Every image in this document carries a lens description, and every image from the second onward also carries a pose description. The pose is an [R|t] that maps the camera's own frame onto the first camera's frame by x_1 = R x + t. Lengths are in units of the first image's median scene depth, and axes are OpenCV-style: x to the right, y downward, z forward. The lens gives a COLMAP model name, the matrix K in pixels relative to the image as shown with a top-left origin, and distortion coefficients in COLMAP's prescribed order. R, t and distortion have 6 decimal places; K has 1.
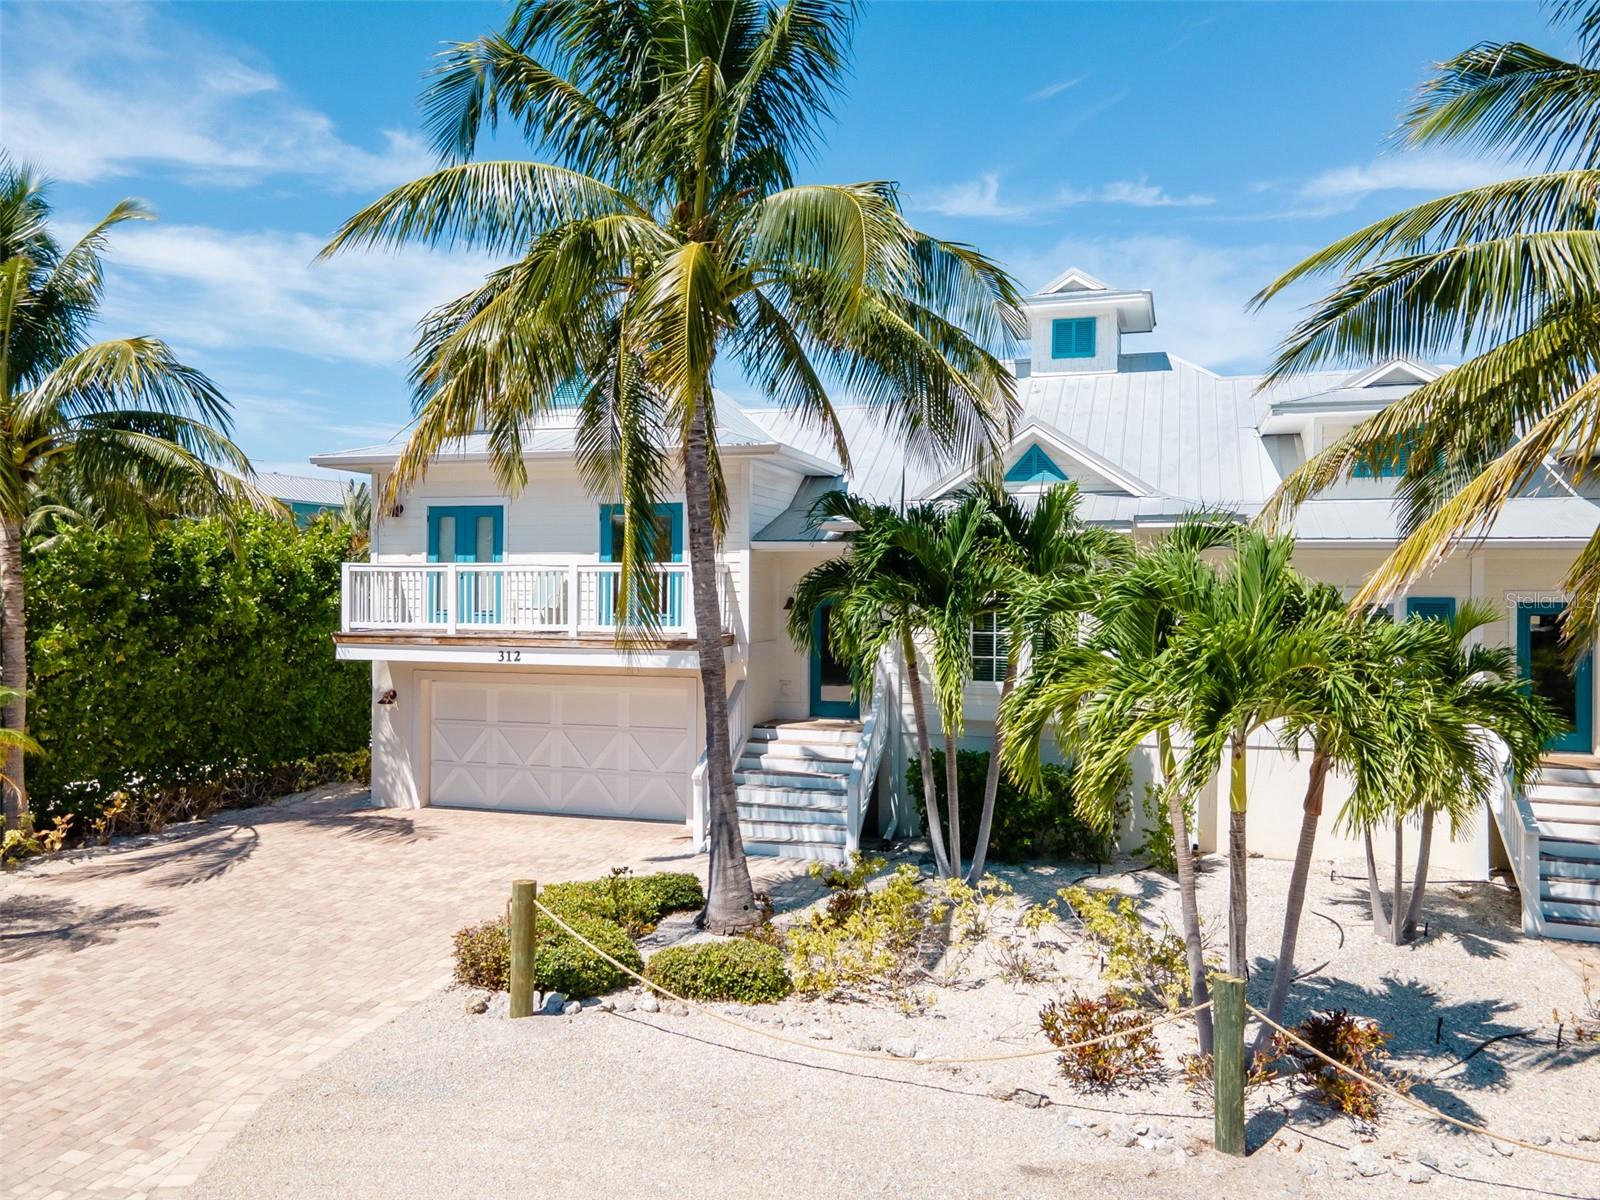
lens RADIAL K [[1129.4, 0, 798.4], [0, 1129.4, 606.0], [0, 0, 1]] dist [0.037298, 0.006022]
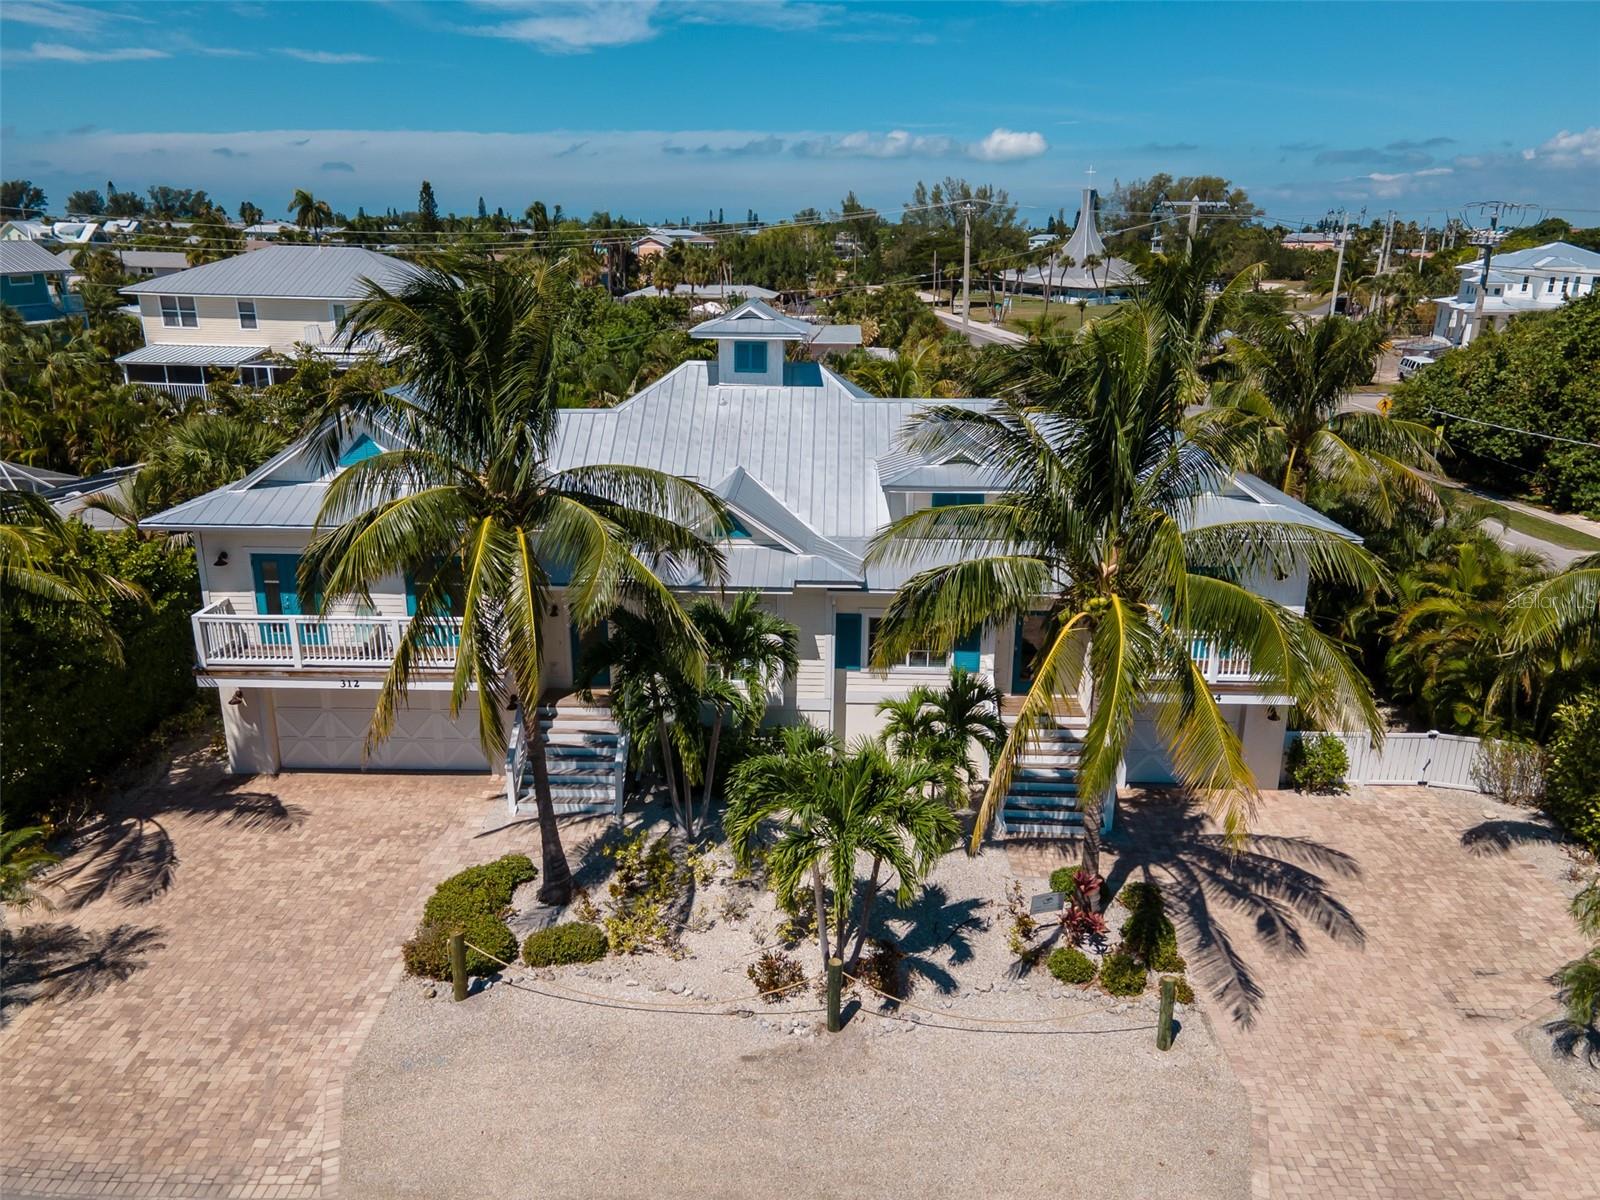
lens RADIAL K [[1129.4, 0, 791.5], [0, 1129.4, 598.9], [0, 0, 1]] dist [0.037298, 0.006022]
pose [[0.962575, -0.079991, 0.258940, -0.147275], [0.002048, 0.957569, 0.288196, -0.695886], [-0.271006, -0.276880, 0.921896, -0.561719]]
